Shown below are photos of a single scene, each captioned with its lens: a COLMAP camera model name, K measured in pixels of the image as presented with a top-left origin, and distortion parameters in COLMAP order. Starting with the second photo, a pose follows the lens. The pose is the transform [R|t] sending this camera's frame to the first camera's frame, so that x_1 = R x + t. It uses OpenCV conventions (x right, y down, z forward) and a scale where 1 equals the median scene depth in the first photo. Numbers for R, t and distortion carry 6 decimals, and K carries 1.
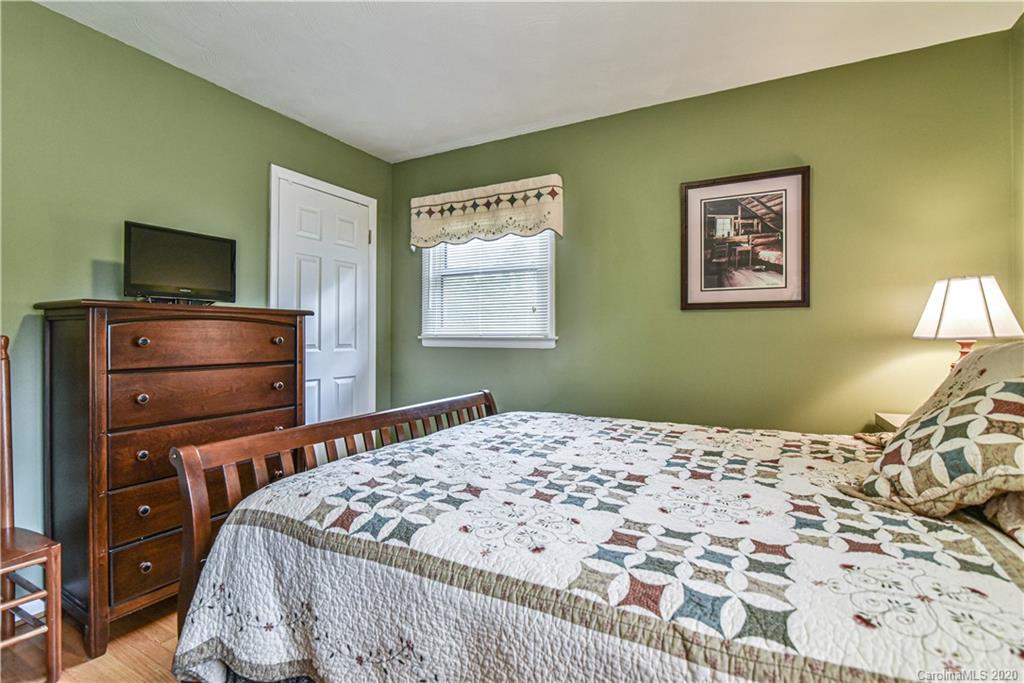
lens RADIAL K [[475.2, 0, 511.1], [0, 475.2, 337.5], [0, 0, 1]] dist [-0.017271, 0.000148]
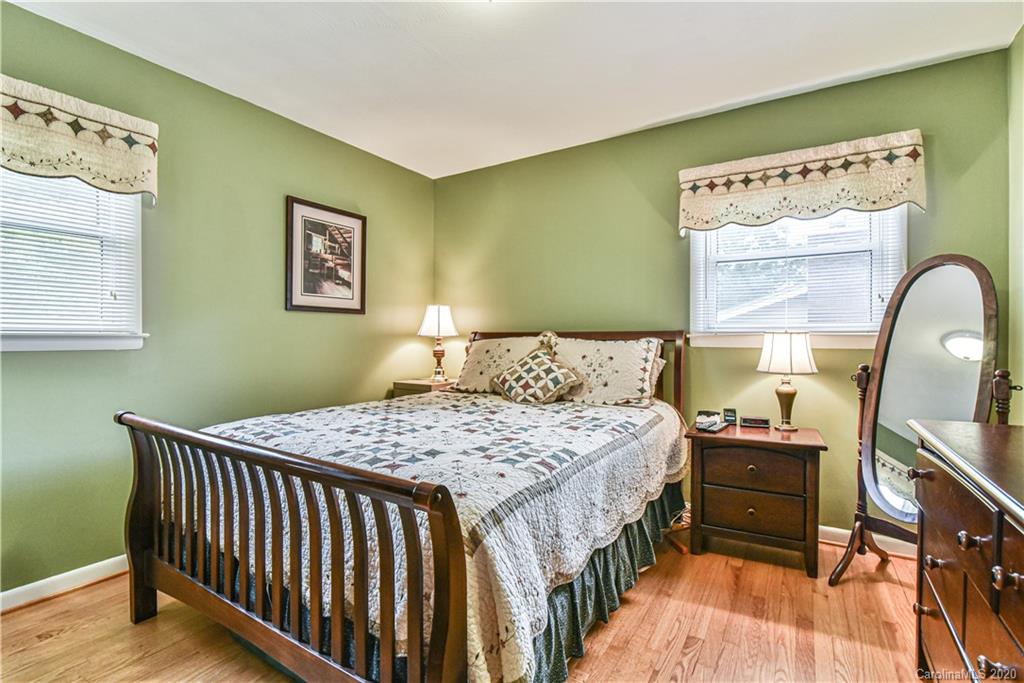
lens RADIAL K [[475.2, 0, 508.4], [0, 475.2, 342.4], [0, 0, 1]] dist [-0.017271, 0.000148]
pose [[0.071556, -0.012331, 0.997360, -0.739955], [-0.002676, 0.999918, 0.012555, 0.001645], [-0.997433, -0.003567, 0.071518, 0.430083]]
